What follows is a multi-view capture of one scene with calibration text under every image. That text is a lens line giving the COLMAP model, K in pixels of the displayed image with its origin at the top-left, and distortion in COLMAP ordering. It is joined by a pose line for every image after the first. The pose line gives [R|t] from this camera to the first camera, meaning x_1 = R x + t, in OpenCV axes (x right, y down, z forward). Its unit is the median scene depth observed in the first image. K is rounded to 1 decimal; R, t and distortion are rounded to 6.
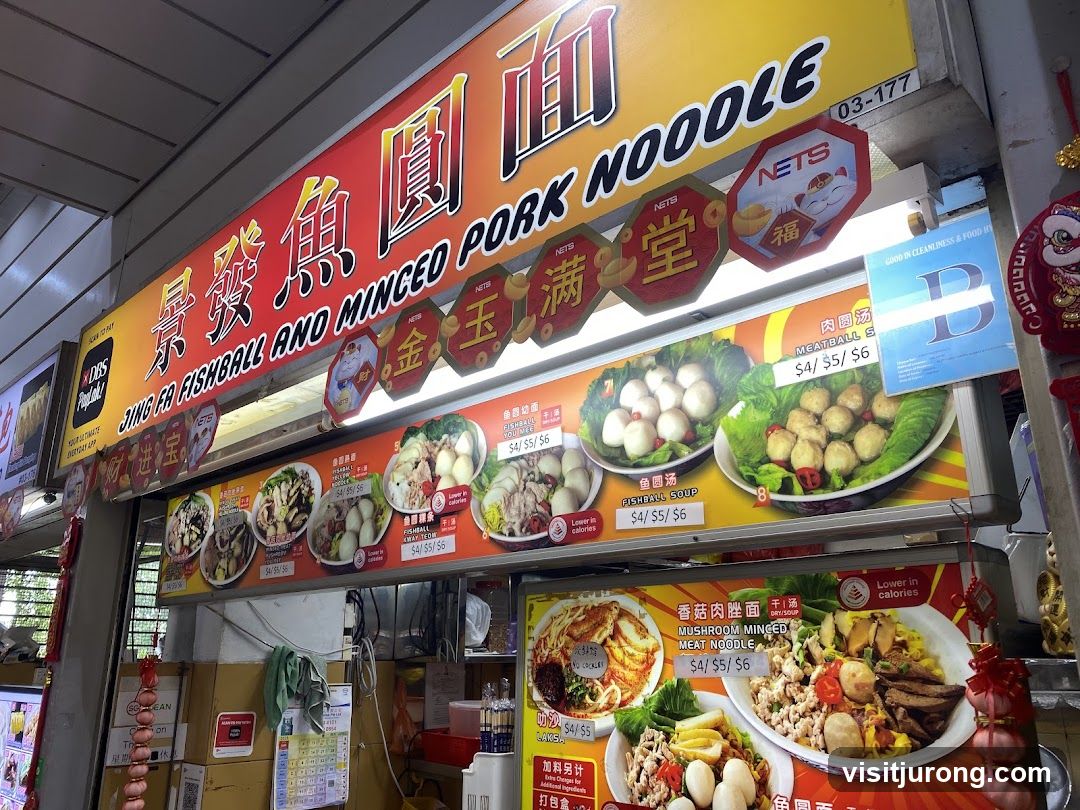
lens RADIAL K [[812.6, 0, 541.1], [0, 812.6, 397.8], [0, 0, 1]] dist [0.066500, -0.051048]
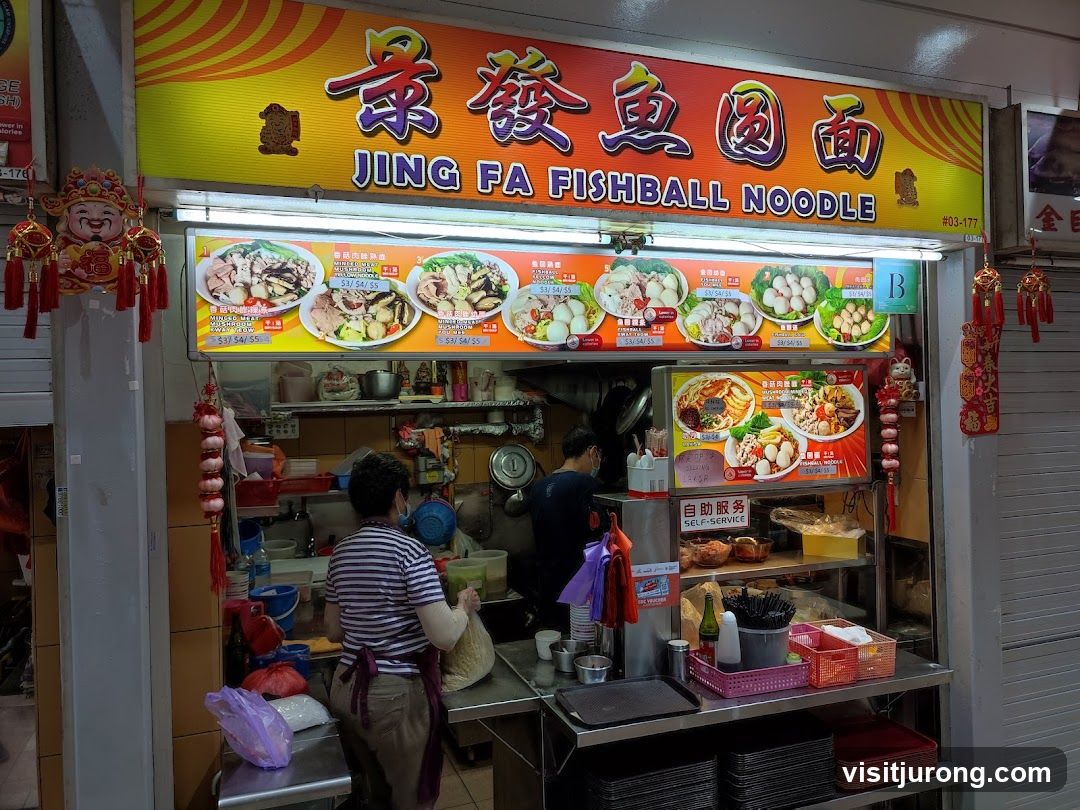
lens RADIAL K [[781.4, 0, 524.1], [0, 781.4, 397.0], [0, 0, 1]] dist [0.025149, -0.013171]
pose [[0.442174, -0.002876, 0.896925, -1.995237], [-0.252337, 0.959206, 0.127475, 0.186572], [-0.860702, -0.282694, 0.423410, 0.643936]]
